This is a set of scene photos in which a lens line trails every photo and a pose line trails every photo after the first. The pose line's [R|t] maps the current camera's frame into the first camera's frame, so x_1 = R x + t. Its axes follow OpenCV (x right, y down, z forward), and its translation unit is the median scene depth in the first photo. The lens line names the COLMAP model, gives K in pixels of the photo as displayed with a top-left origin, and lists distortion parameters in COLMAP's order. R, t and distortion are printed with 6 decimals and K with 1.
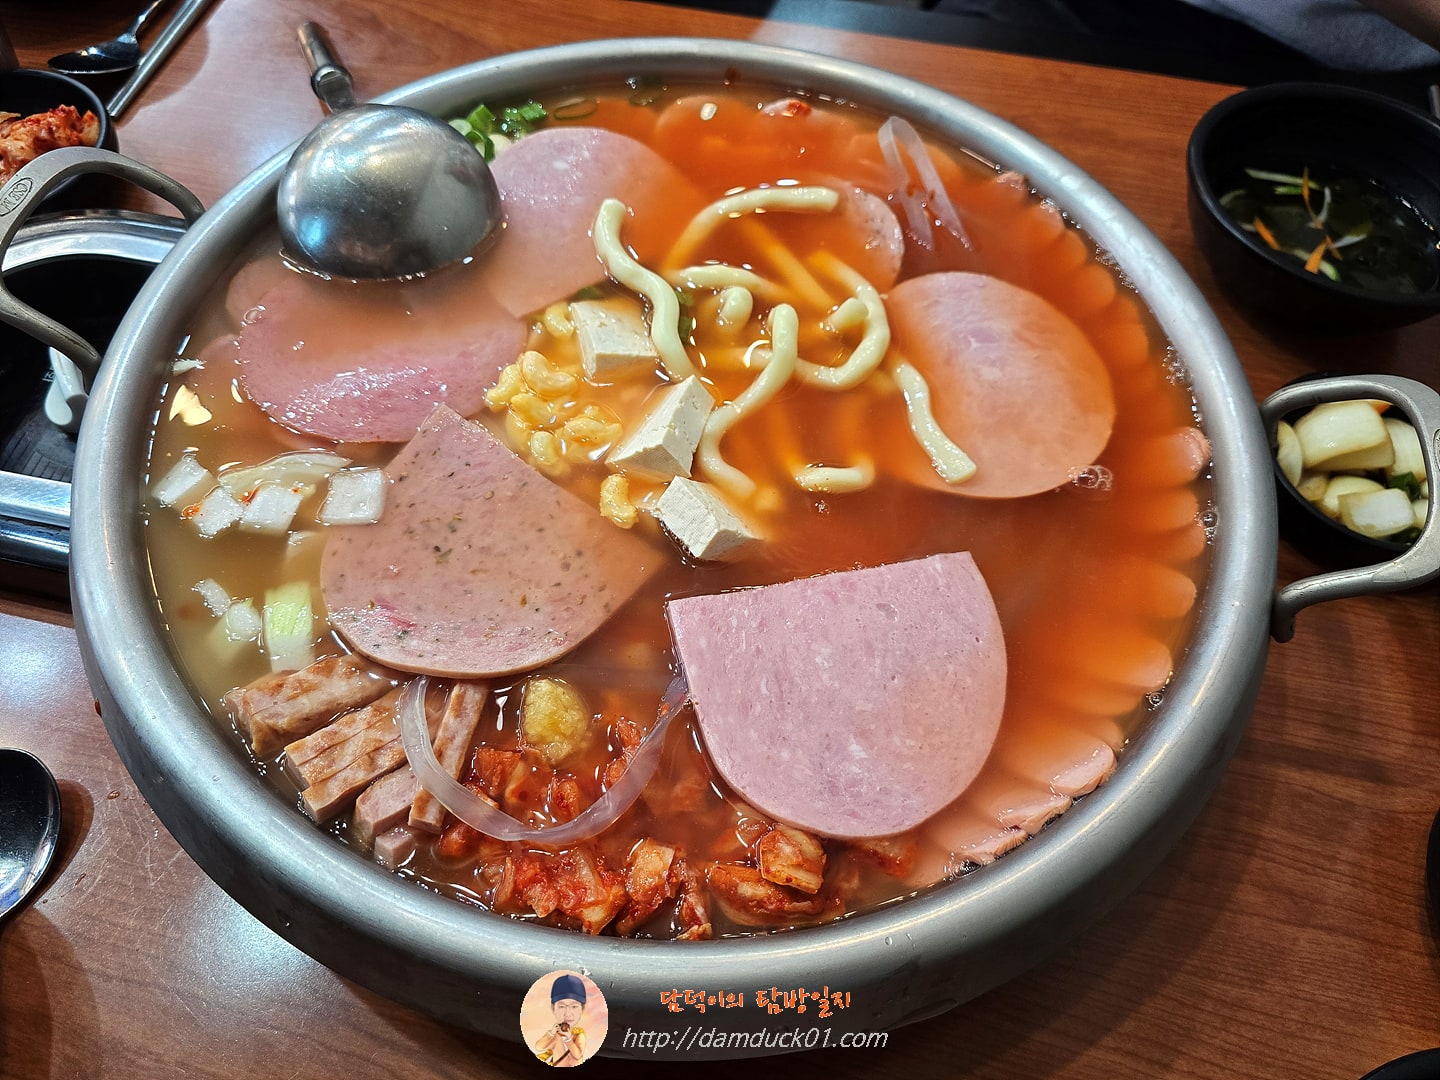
lens RADIAL K [[963.5, 0, 720.0], [0, 963.5, 540.0], [0, 0, 1]] dist [0.049258, -0.000158]
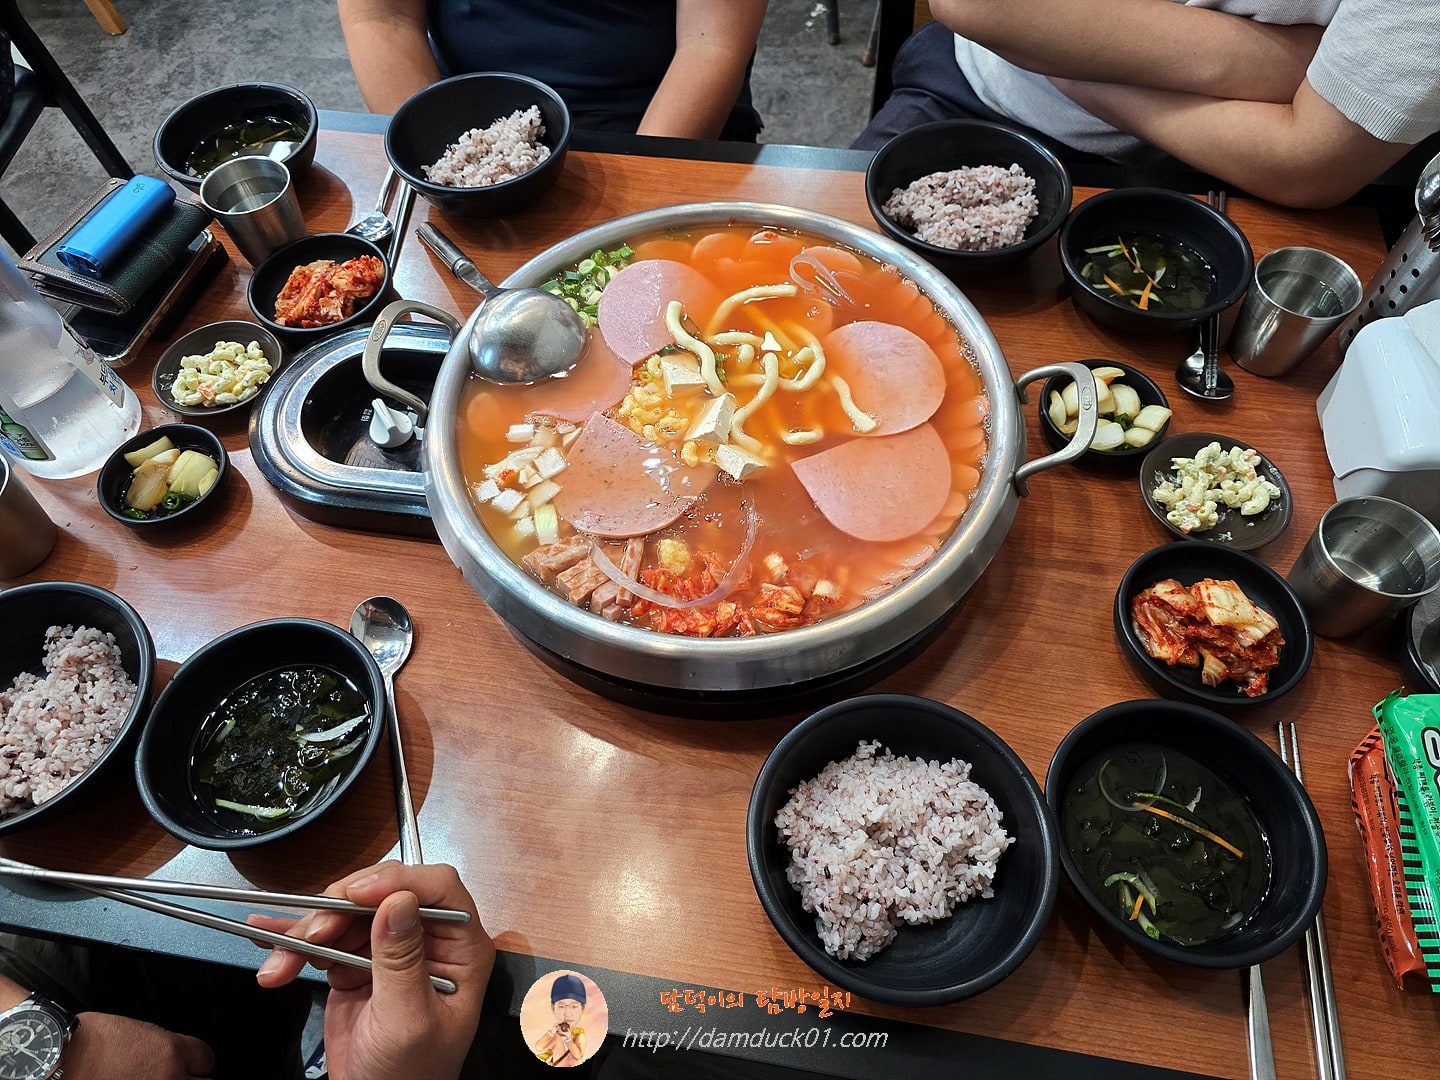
lens RADIAL K [[963.5, 0, 720.0], [0, 963.5, 540.0], [0, 0, 1]] dist [0.049258, -0.000158]
pose [[0.996745, -0.075561, -0.028115, -0.007888], [0.075448, 0.997137, -0.005051, 0.139353], [0.028417, 0.002913, 0.999592, -0.950928]]
